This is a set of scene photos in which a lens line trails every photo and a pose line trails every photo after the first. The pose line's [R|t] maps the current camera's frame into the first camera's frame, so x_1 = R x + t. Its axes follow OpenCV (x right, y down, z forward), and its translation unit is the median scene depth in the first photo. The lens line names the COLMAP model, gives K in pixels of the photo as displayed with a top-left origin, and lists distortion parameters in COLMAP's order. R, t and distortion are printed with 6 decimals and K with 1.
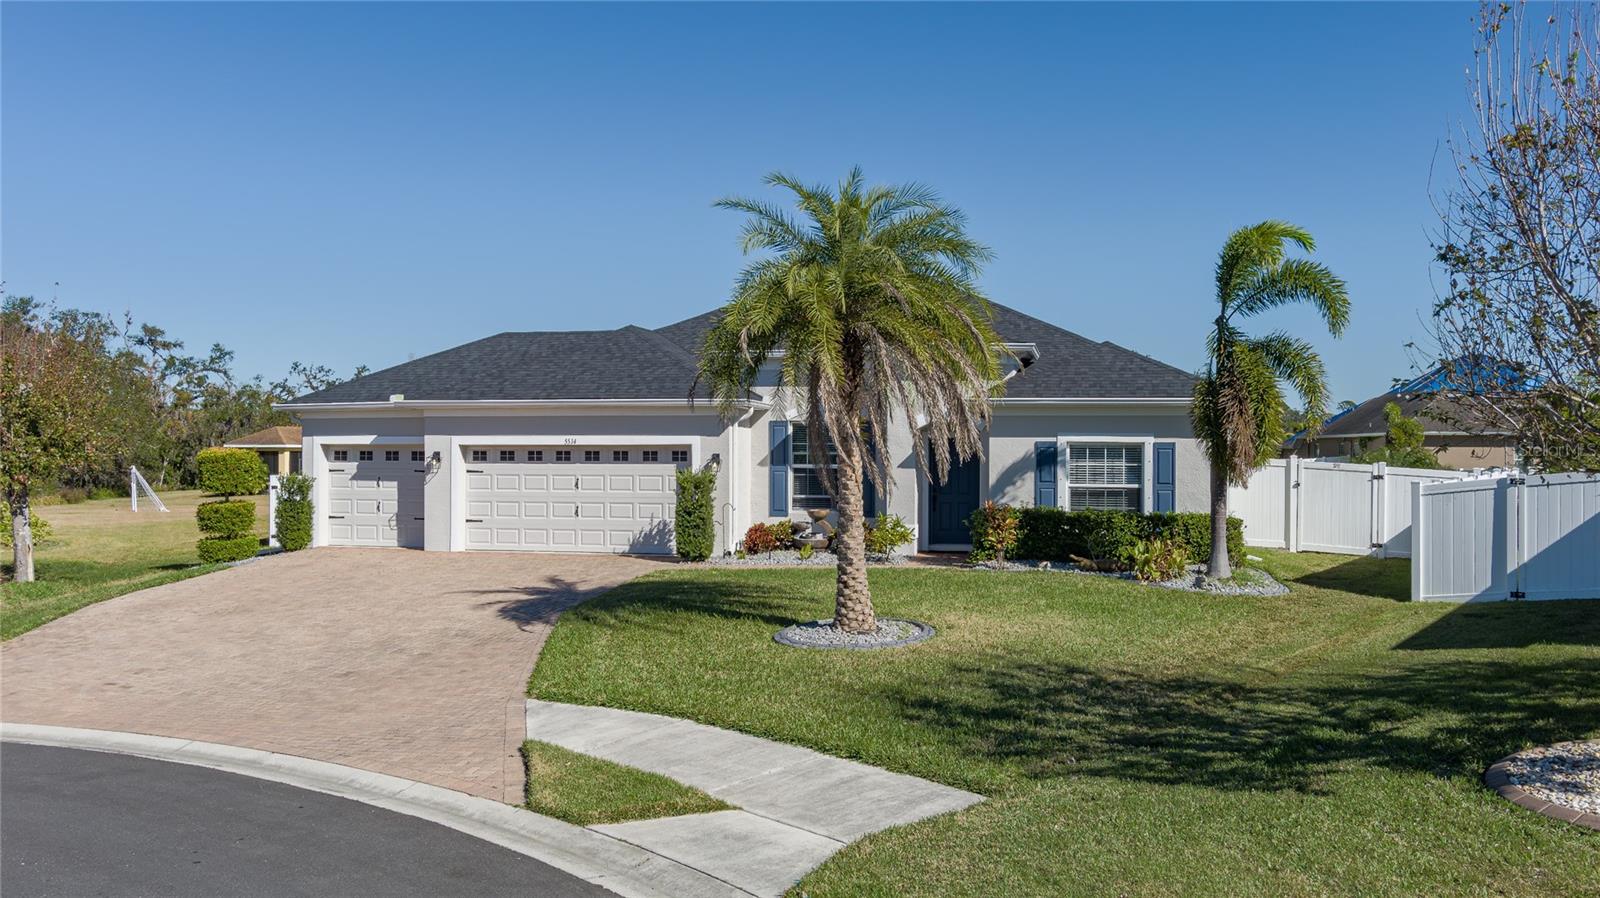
lens RADIAL K [[1305.3, 0, 800.0], [0, 1305.3, 449.0], [0, 0, 1]] dist [-0.042477, -0.001988]
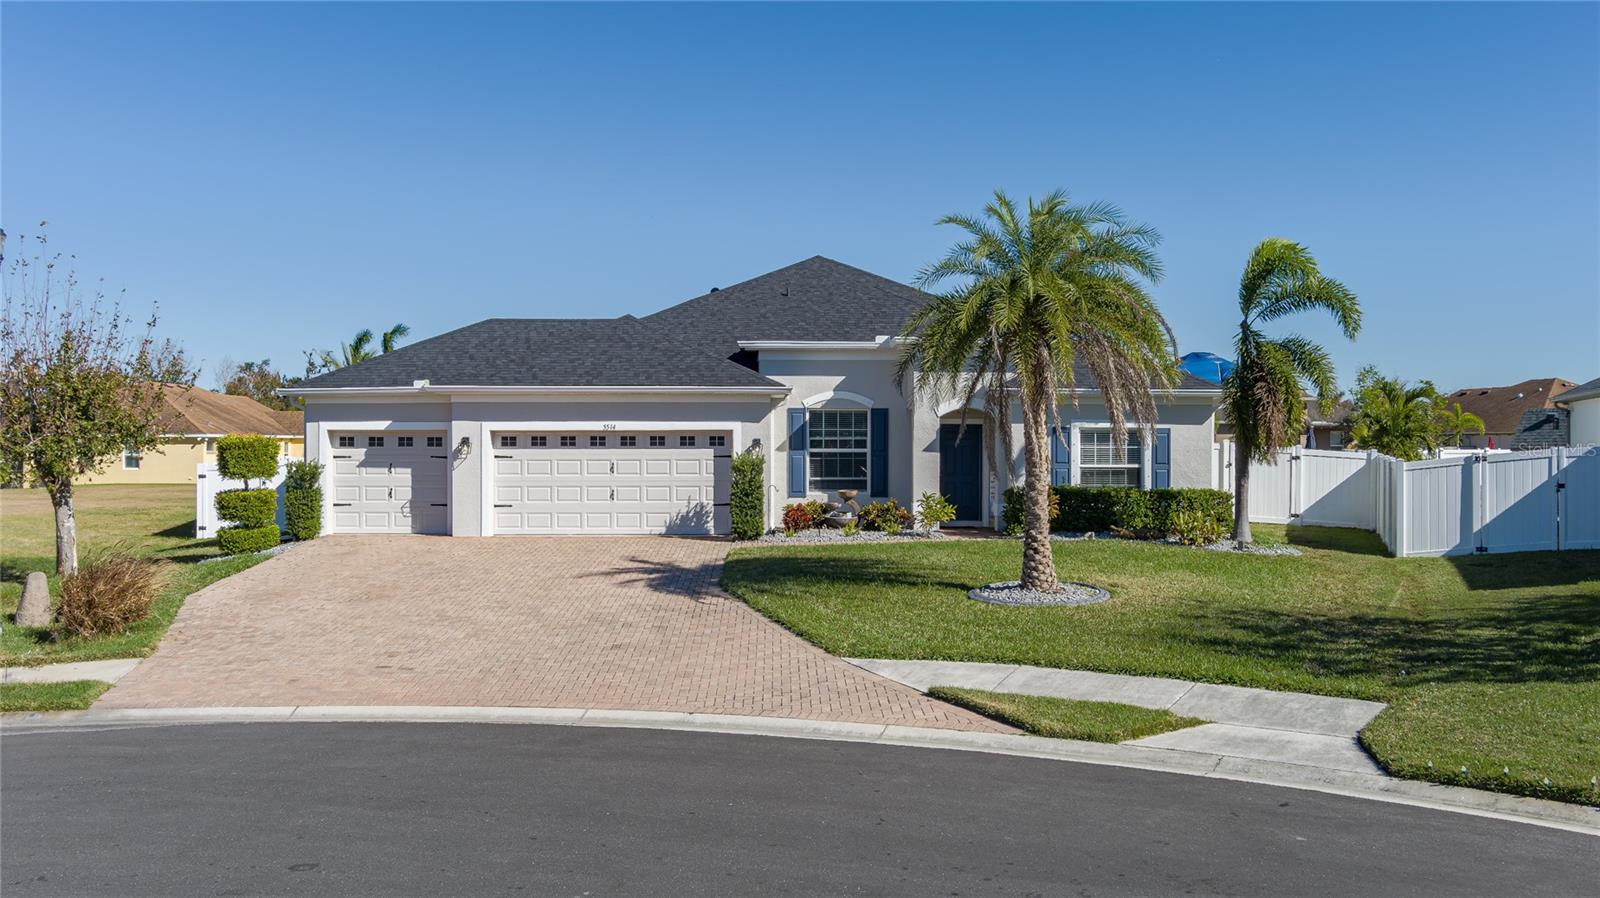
lens RADIAL K [[1305.3, 0, 800.0], [0, 1305.3, 449.0], [0, 0, 1]] dist [-0.042477, -0.001988]
pose [[0.967942, -0.003630, 0.251148, -0.291172], [0.001517, 0.999962, 0.008606, 0.002886], [-0.251169, -0.007949, 0.967911, -0.033945]]
